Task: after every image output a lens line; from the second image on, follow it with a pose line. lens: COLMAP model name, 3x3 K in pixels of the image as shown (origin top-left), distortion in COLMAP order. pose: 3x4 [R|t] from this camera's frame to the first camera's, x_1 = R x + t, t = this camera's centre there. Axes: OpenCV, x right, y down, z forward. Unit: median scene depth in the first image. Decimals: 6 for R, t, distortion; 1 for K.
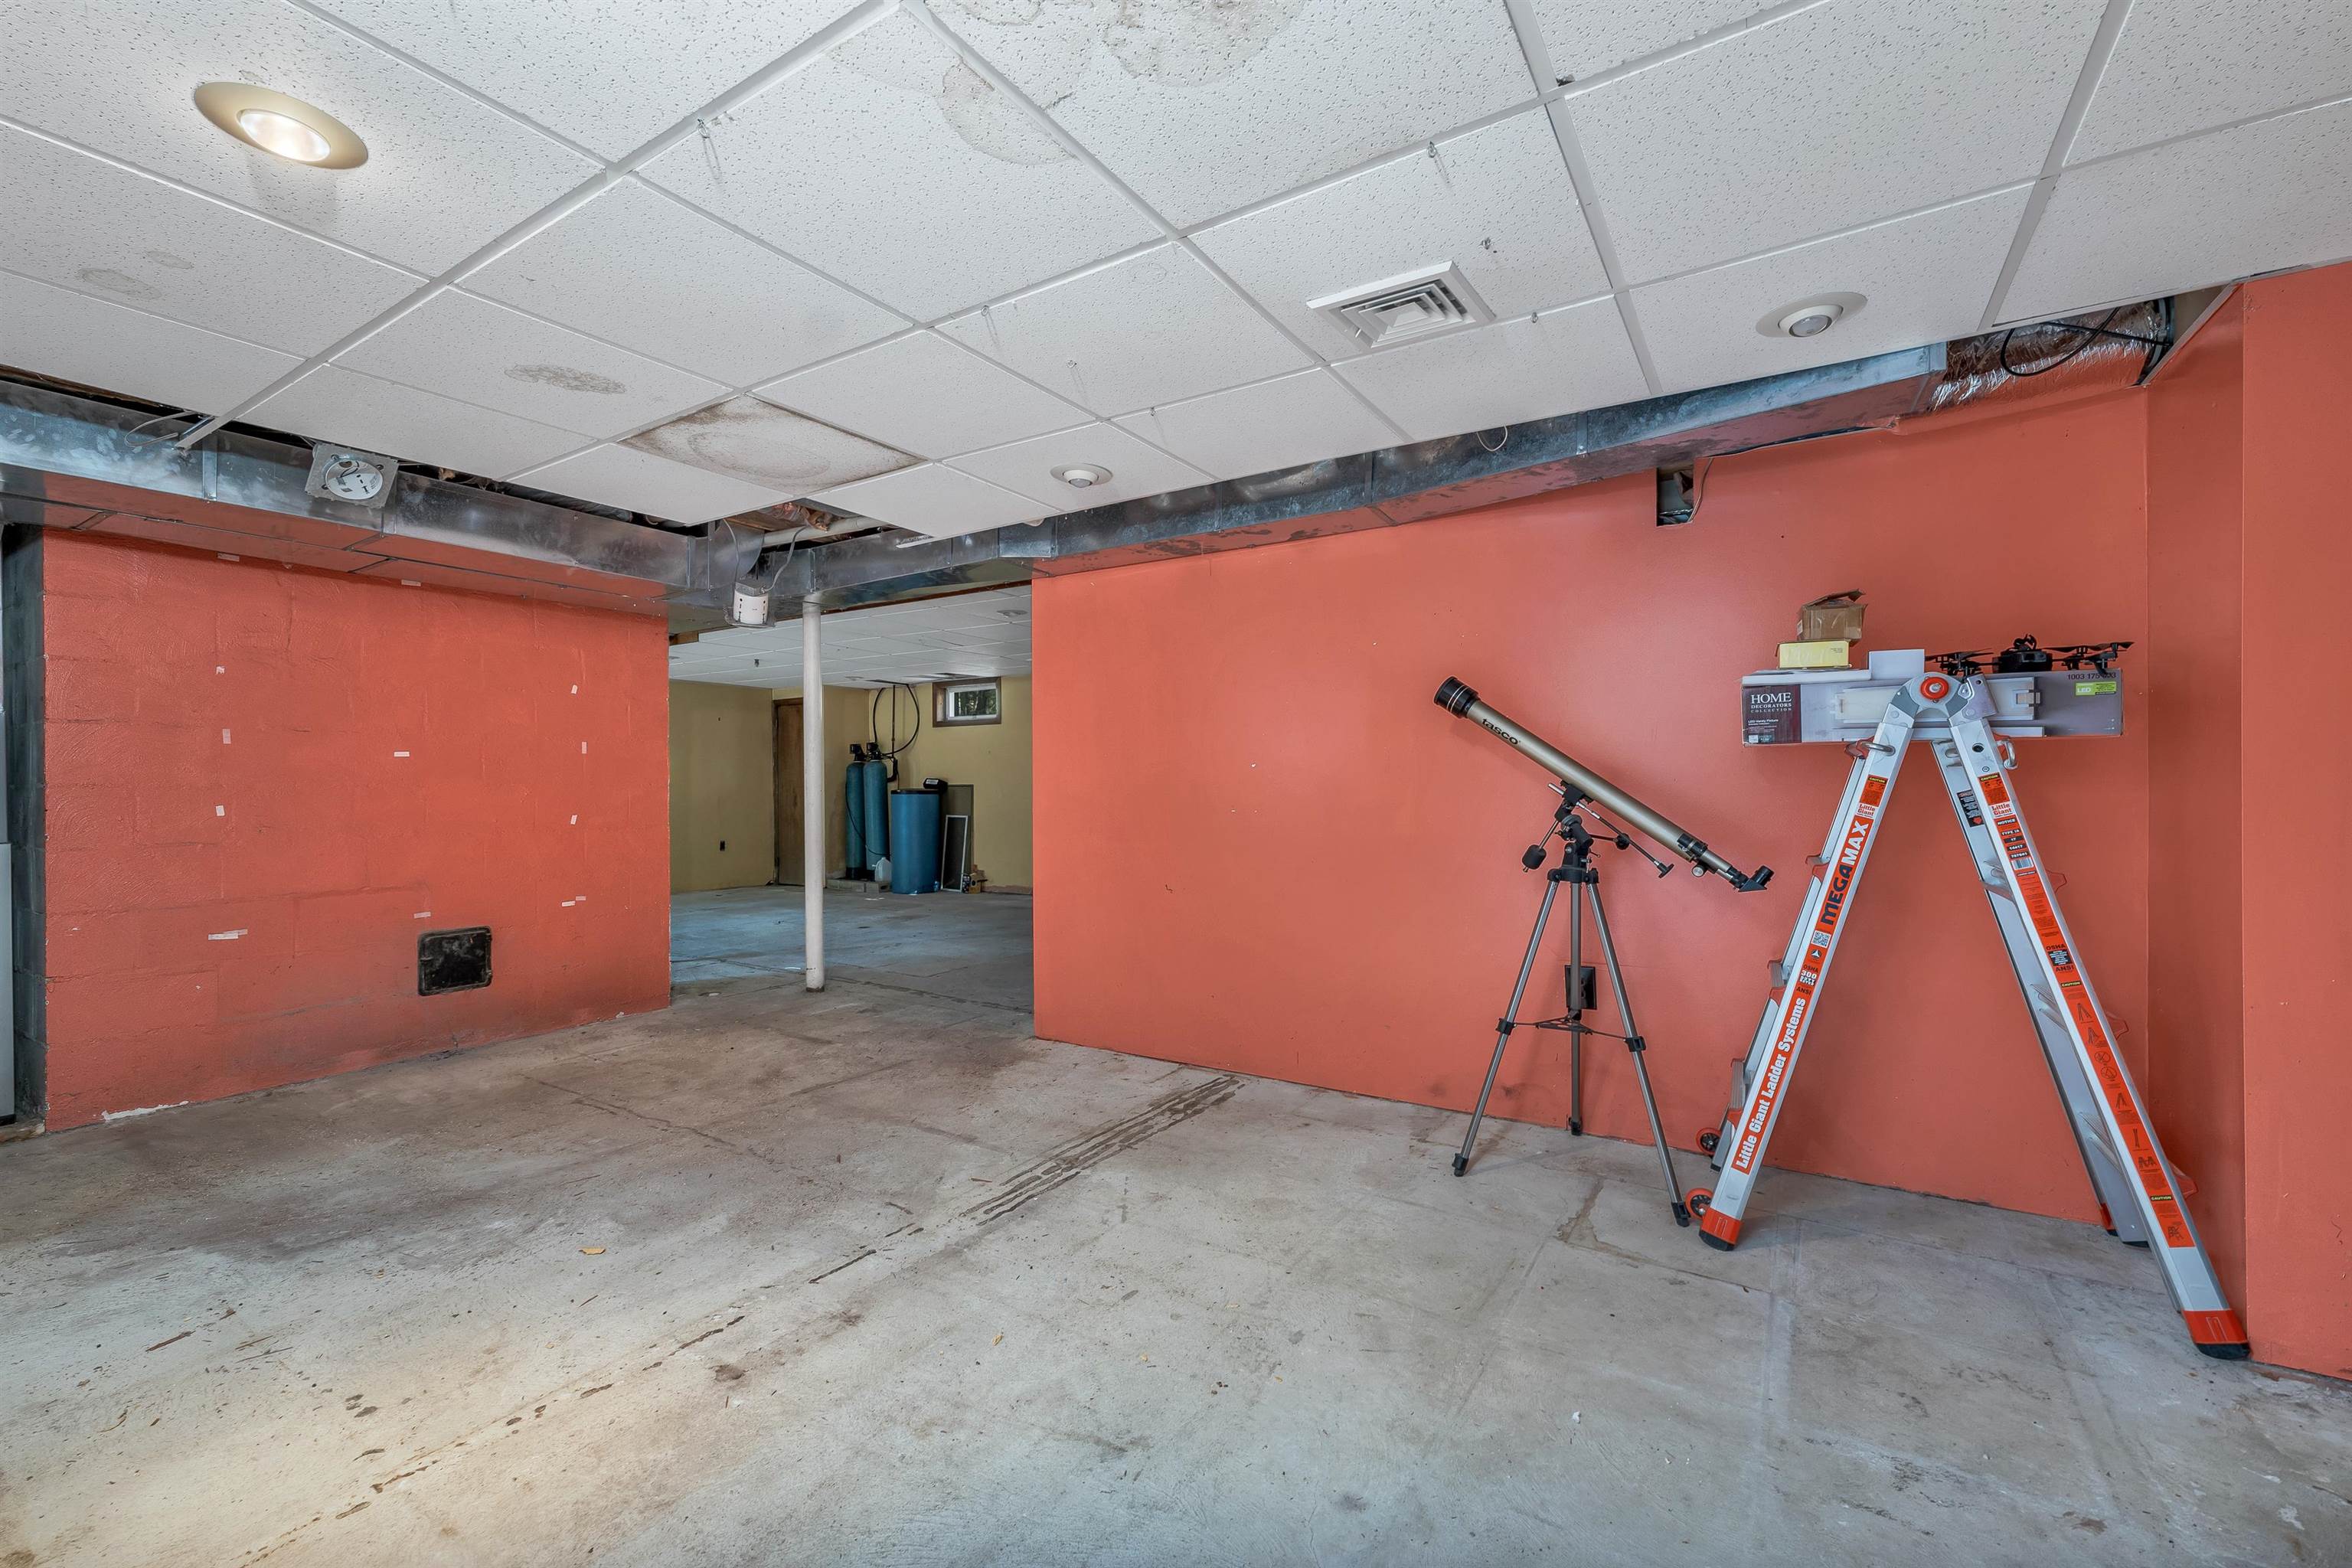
lens RADIAL K [[977.6, 0, 1173.0], [0, 977.6, 787.5], [0, 0, 1]] dist [0.002615, -0.000562]
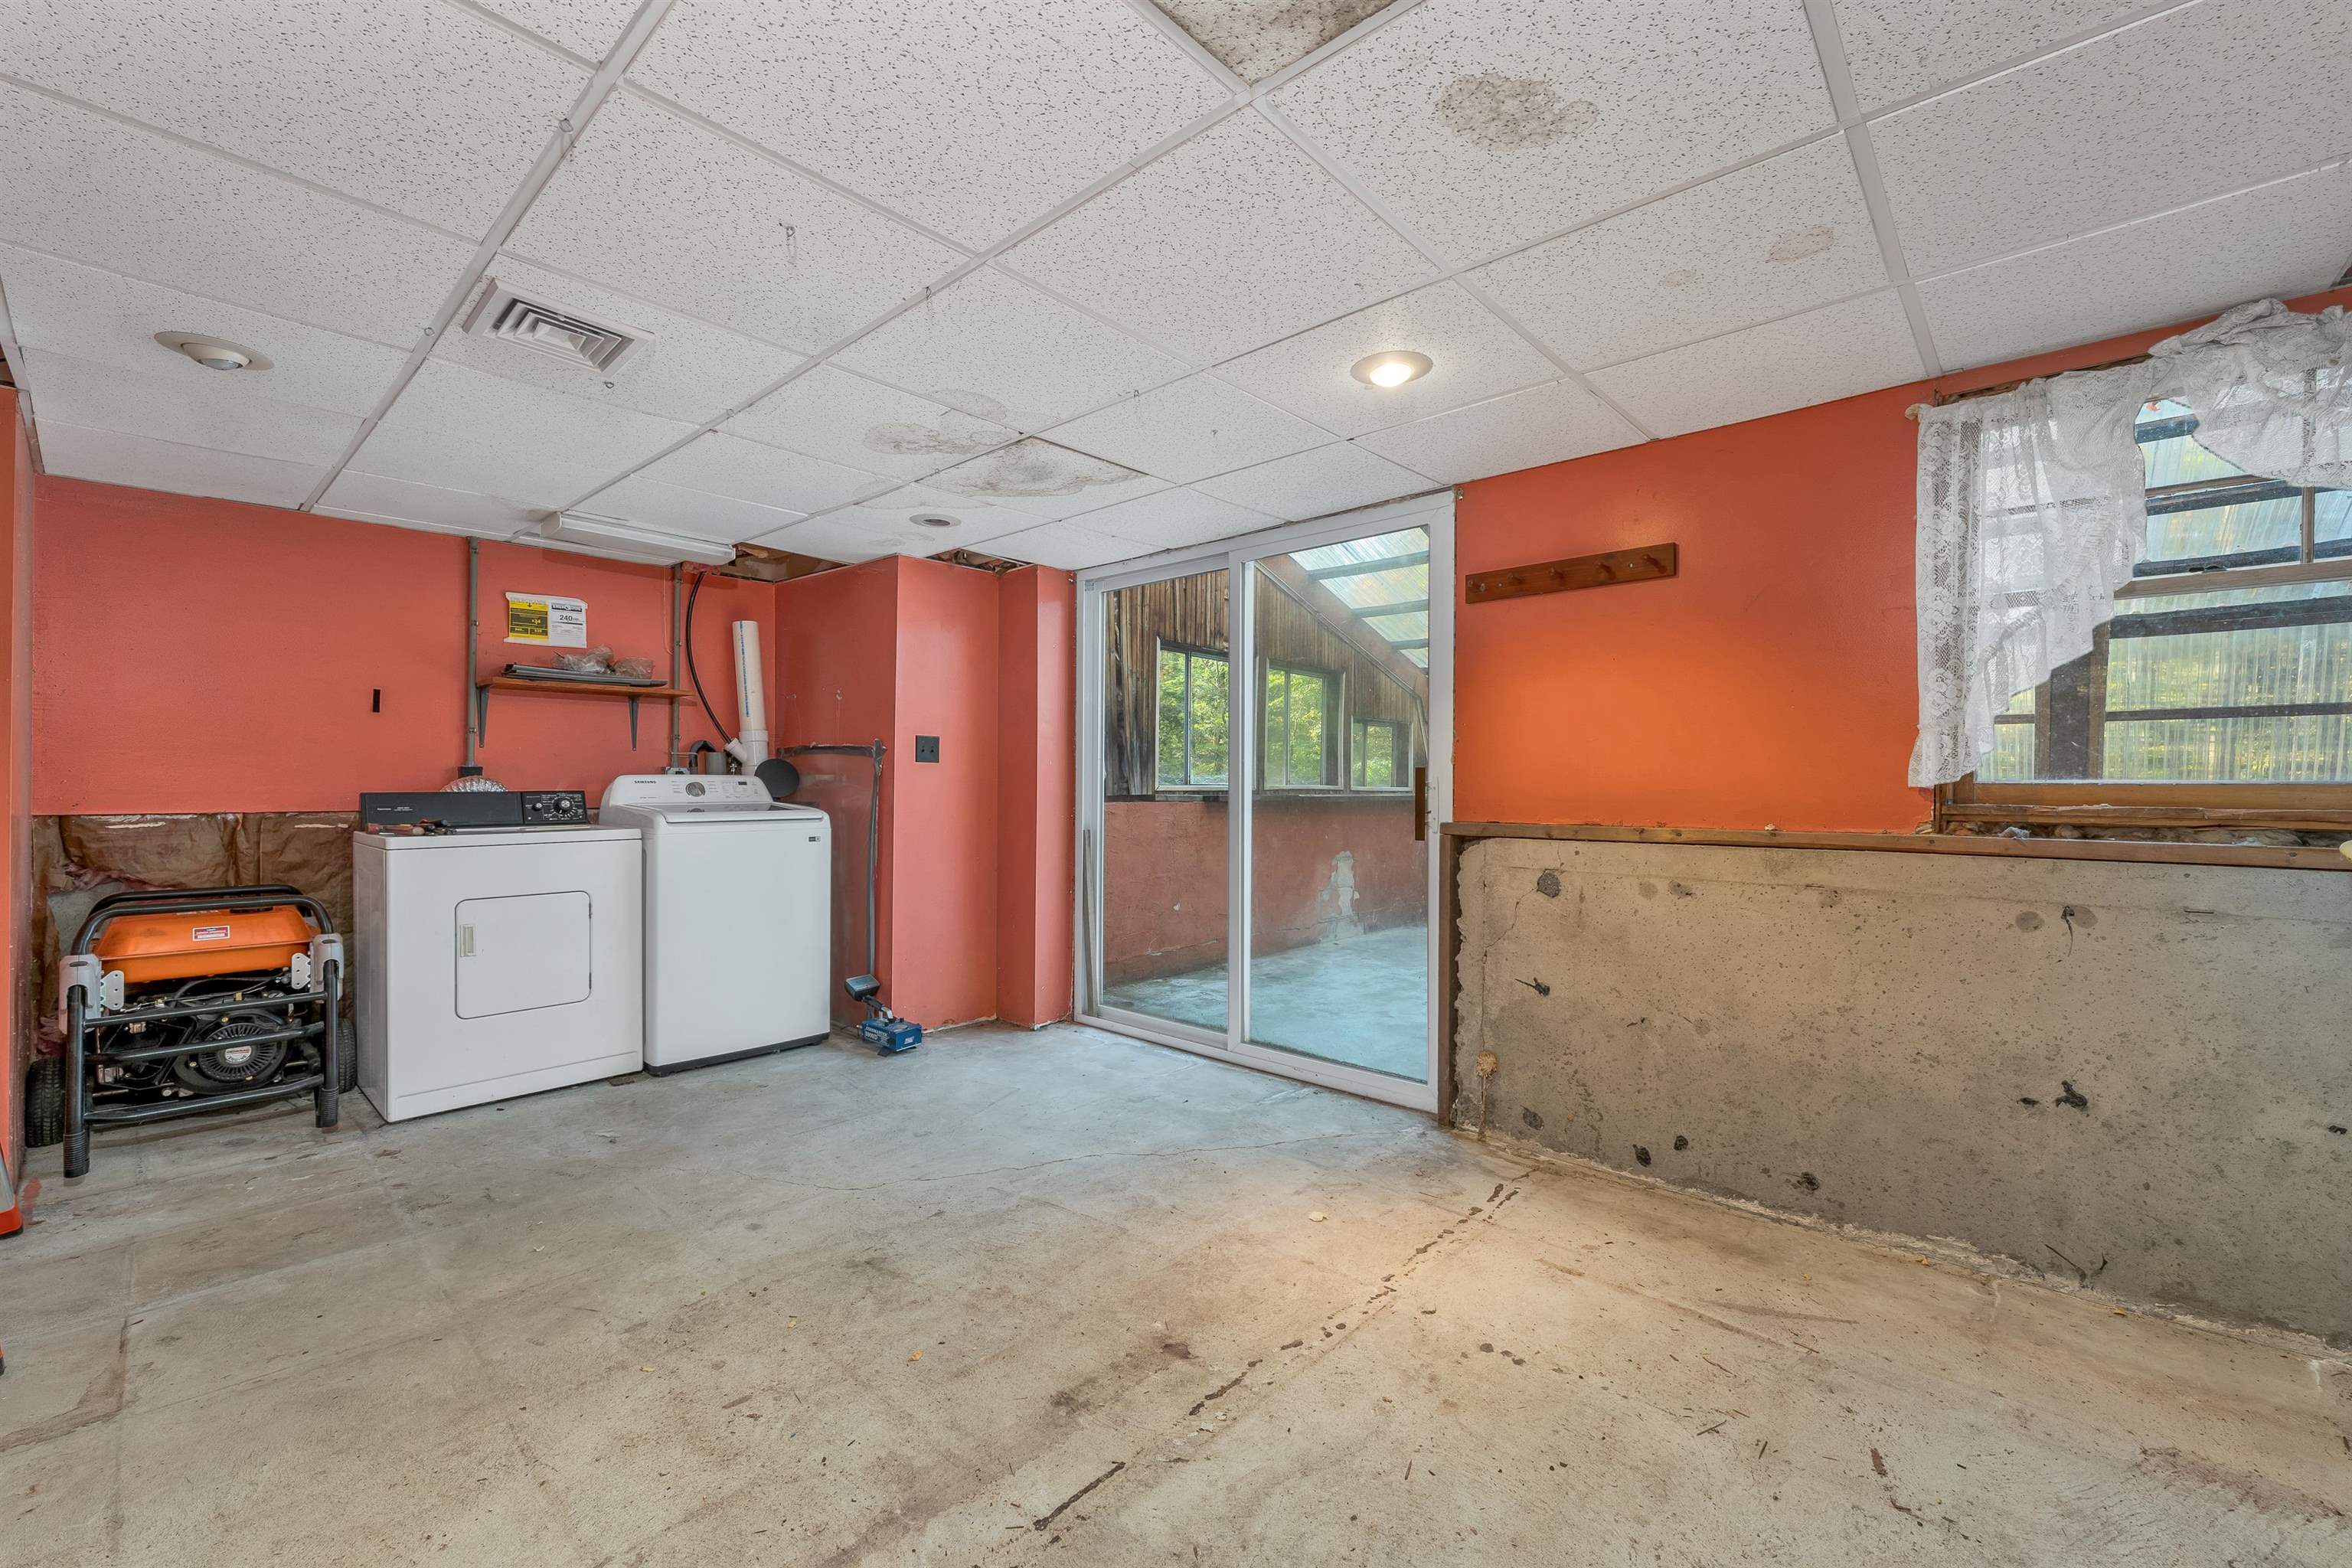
lens RADIAL K [[977.6, 0, 1173.0], [0, 977.6, 787.5], [0, 0, 1]] dist [0.002615, -0.000562]
pose [[-0.985275, 0.002532, 0.170959, -0.611546], [0.004009, 0.999958, 0.008300, 0.000973], [-0.170931, 0.008864, -0.985243, 1.955991]]
